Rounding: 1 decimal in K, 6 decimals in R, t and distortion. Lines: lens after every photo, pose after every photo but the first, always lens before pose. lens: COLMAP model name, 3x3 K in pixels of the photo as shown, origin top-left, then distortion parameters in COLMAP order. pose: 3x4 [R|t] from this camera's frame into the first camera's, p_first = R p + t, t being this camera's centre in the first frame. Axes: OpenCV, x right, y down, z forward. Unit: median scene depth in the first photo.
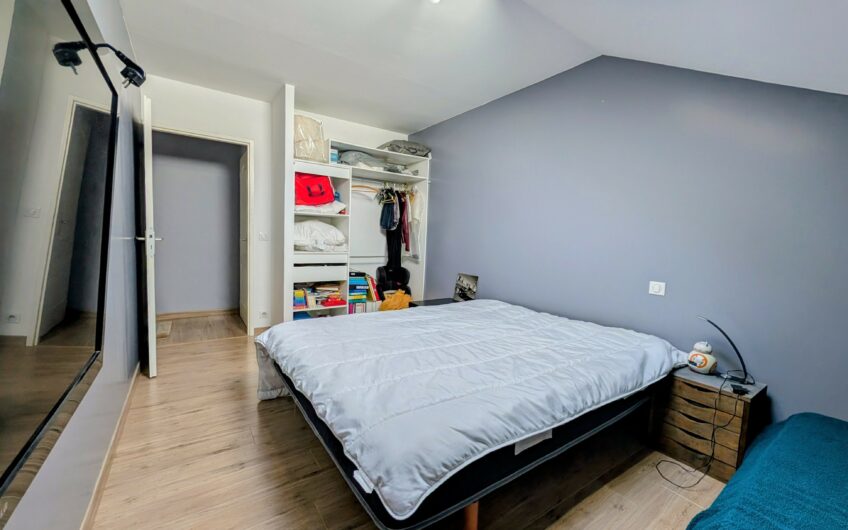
lens RADIAL K [[324.7, 0, 425.6], [0, 324.7, 264.9], [0, 0, 1]] dist [0.000290, -0.000022]
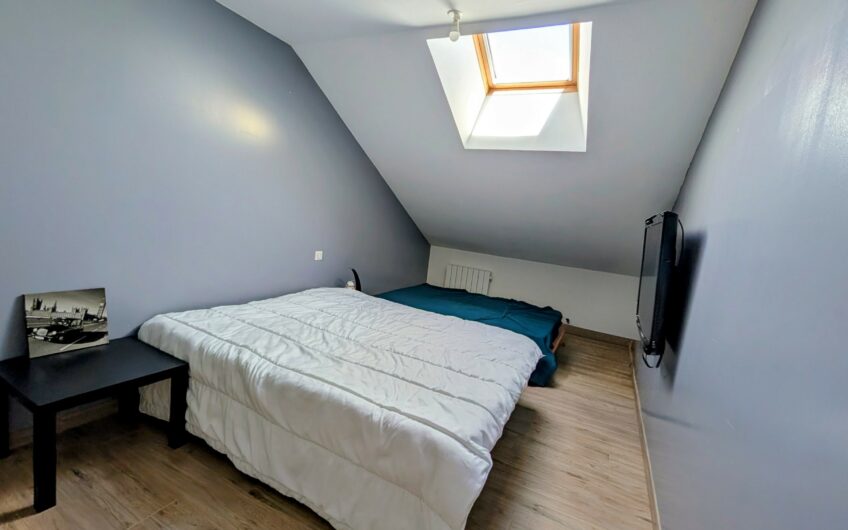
lens RADIAL K [[324.7, 0, 425.6], [0, 324.7, 264.9], [0, 0, 1]] dist [0.000290, -0.000022]
pose [[-0.397402, -0.217433, 0.891513, -0.781875], [-0.064184, 0.975729, 0.209362, -0.221674], [-0.915397, 0.025980, -0.401712, 1.137263]]
